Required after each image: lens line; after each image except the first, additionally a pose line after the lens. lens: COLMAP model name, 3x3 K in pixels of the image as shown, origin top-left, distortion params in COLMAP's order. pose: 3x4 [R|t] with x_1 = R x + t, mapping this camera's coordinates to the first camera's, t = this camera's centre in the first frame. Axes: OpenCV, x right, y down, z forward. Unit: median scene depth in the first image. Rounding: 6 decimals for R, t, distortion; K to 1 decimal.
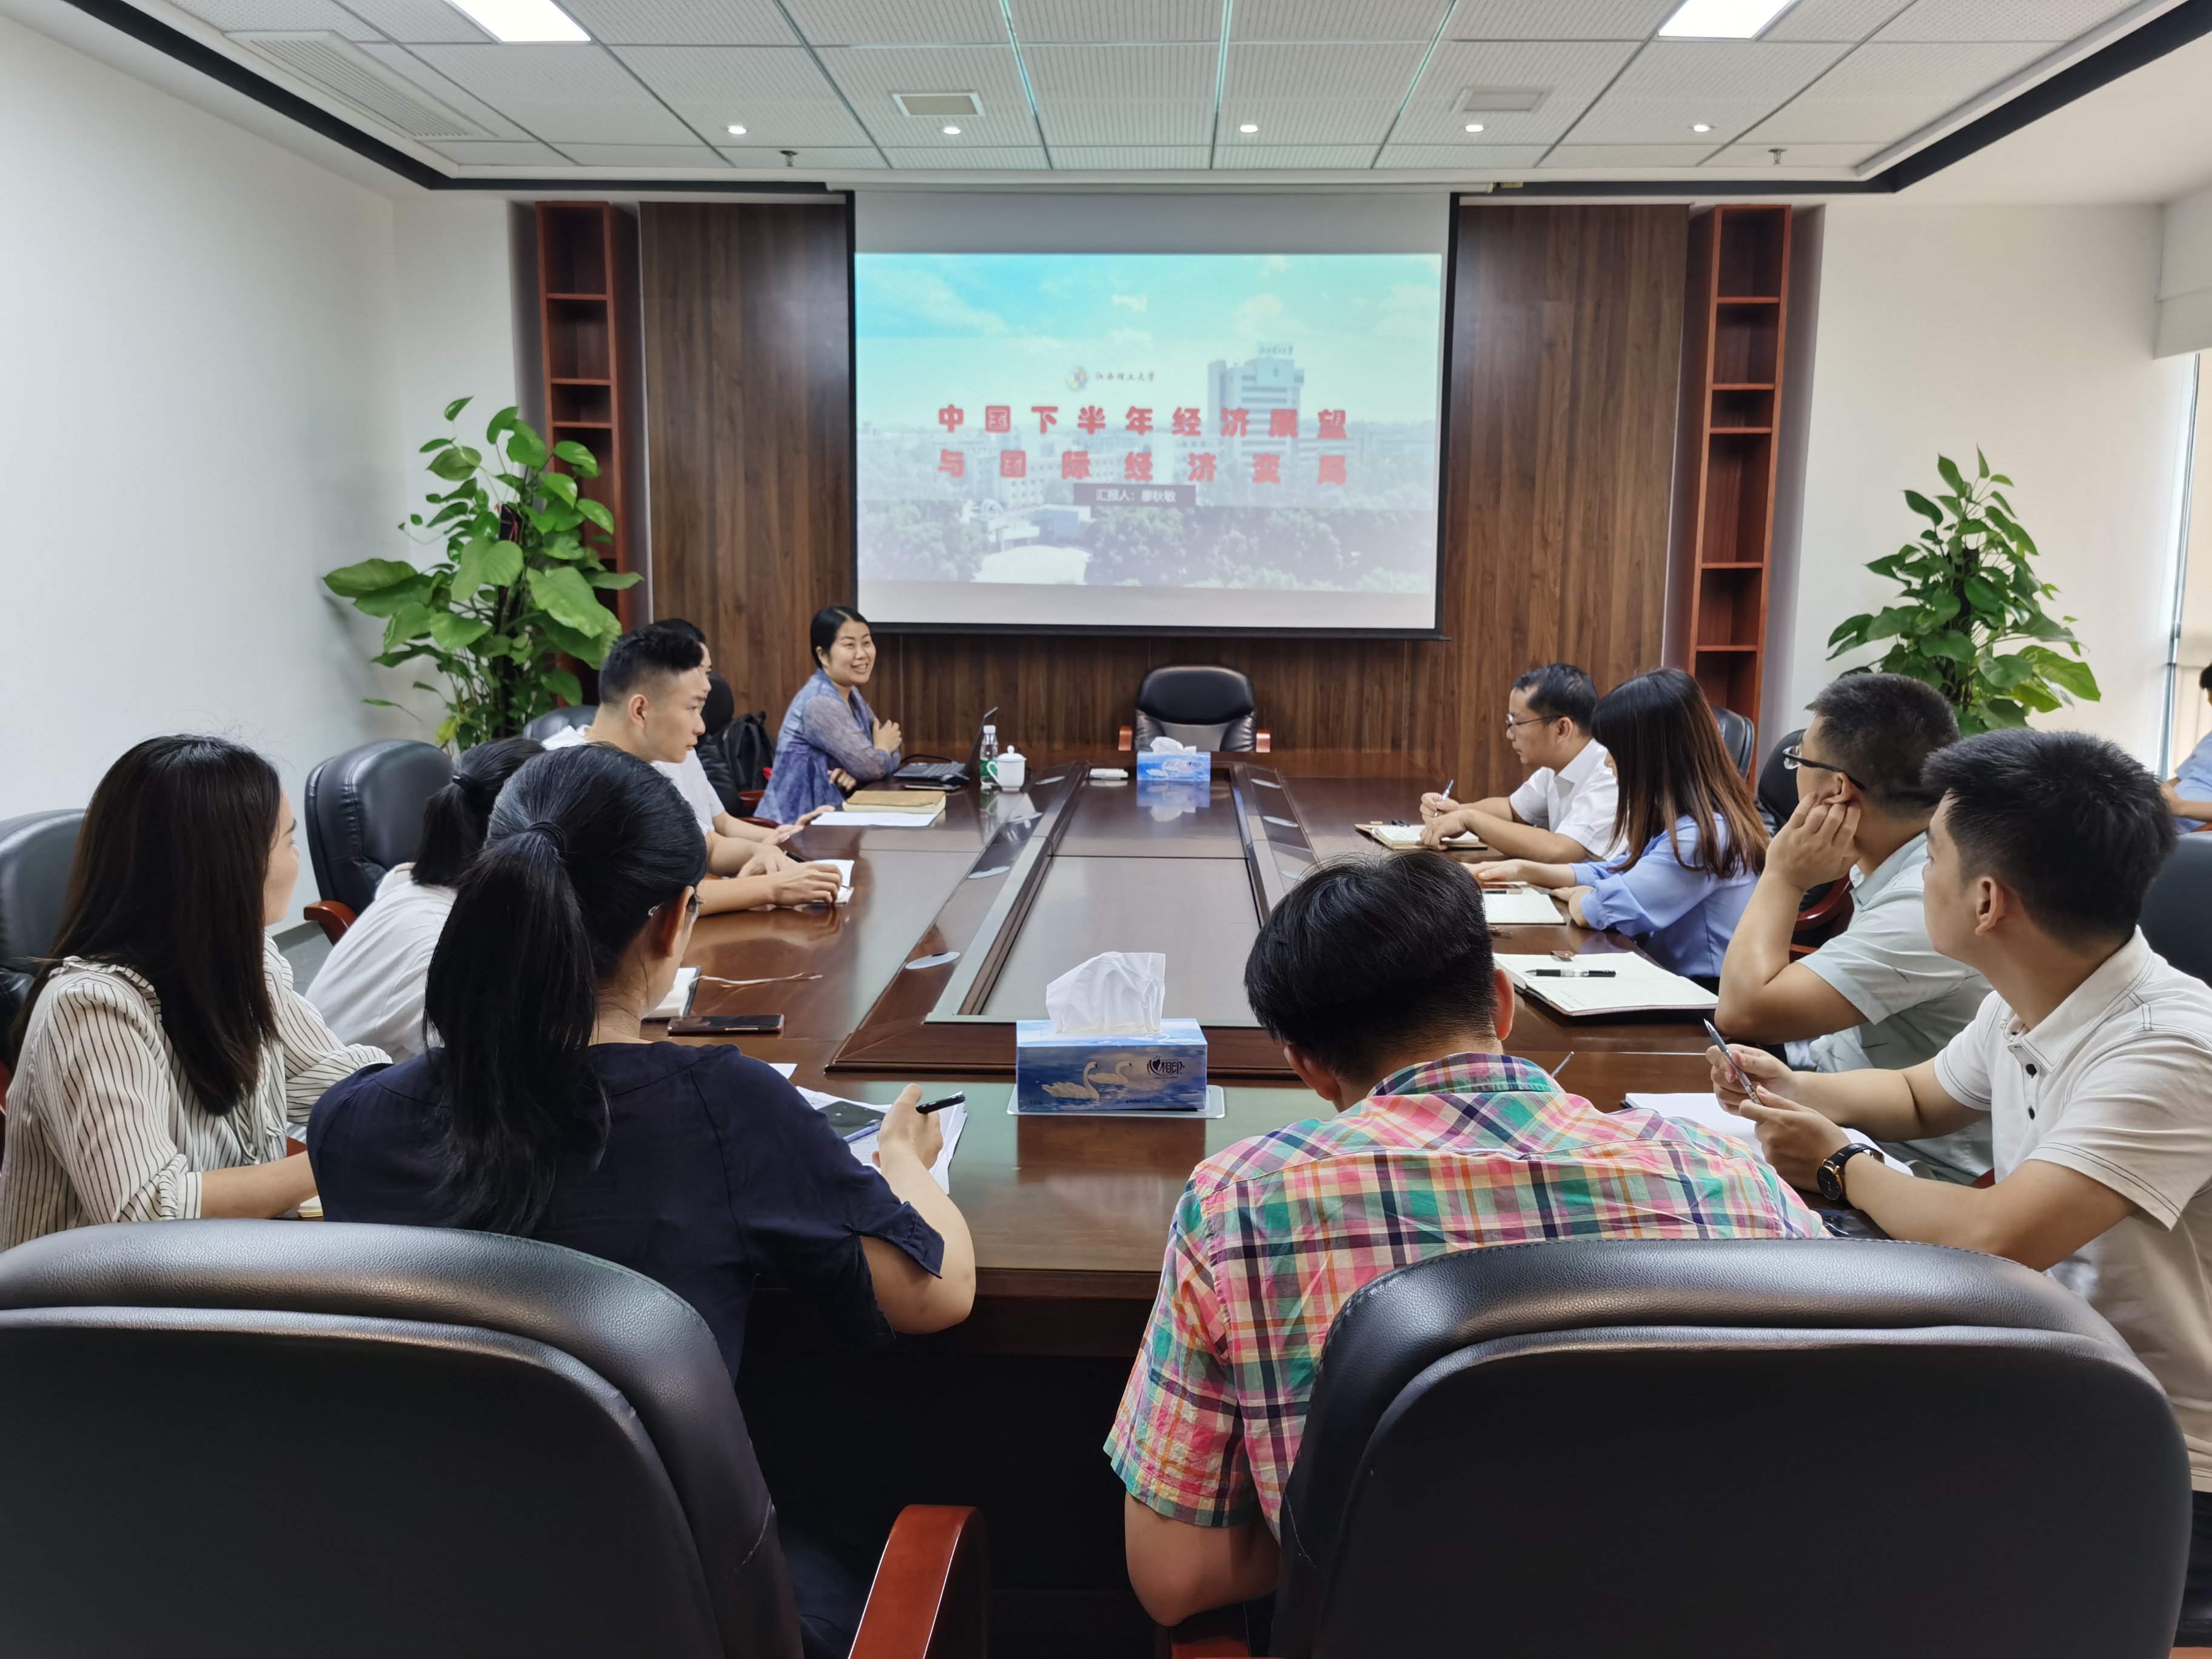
lens RADIAL K [[1709.4, 0, 1103.3], [0, 1709.4, 818.0], [0, 0, 1]] dist [0.003290, -0.008500]
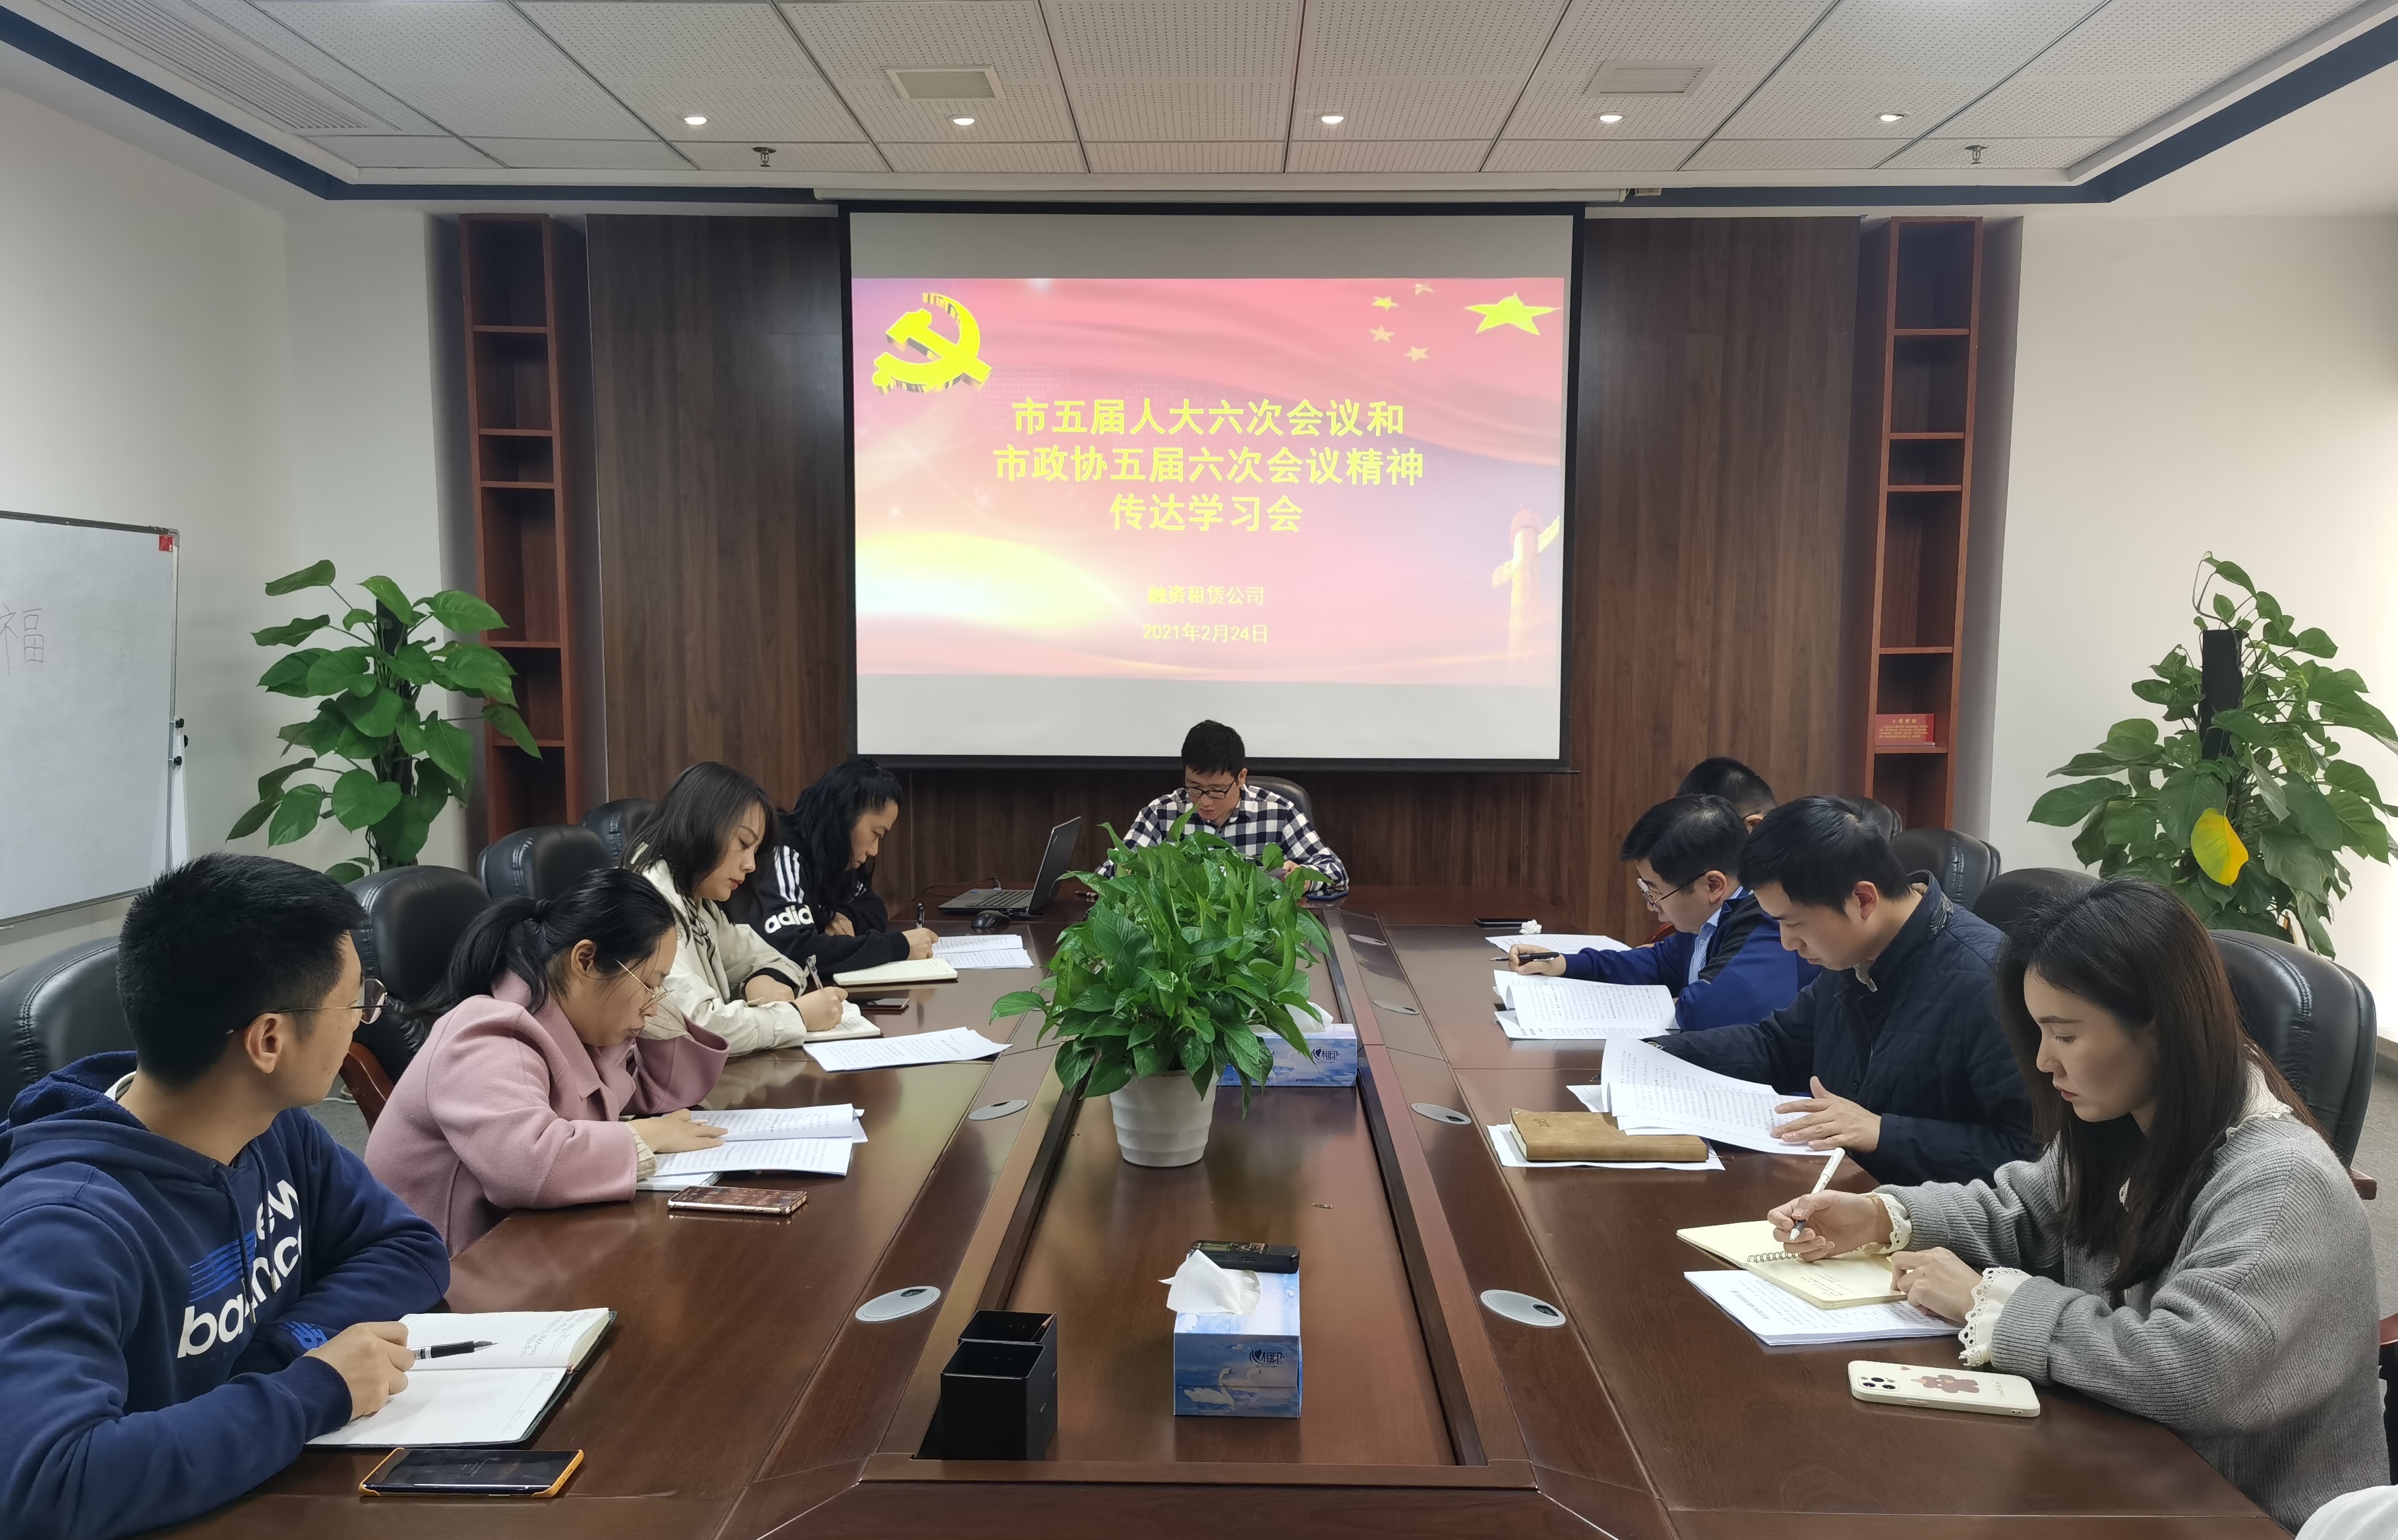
lens RADIAL K [[1805.9, 0, 1199.7], [0, 1805.9, 836.4], [0, 0, 1]] dist [0.006083, 0.002915]
pose [[0.999765, -0.006517, 0.020657, 0.002504], [0.007230, 0.999374, -0.034626, -0.030575], [-0.020418, 0.034767, 0.999187, 0.138988]]
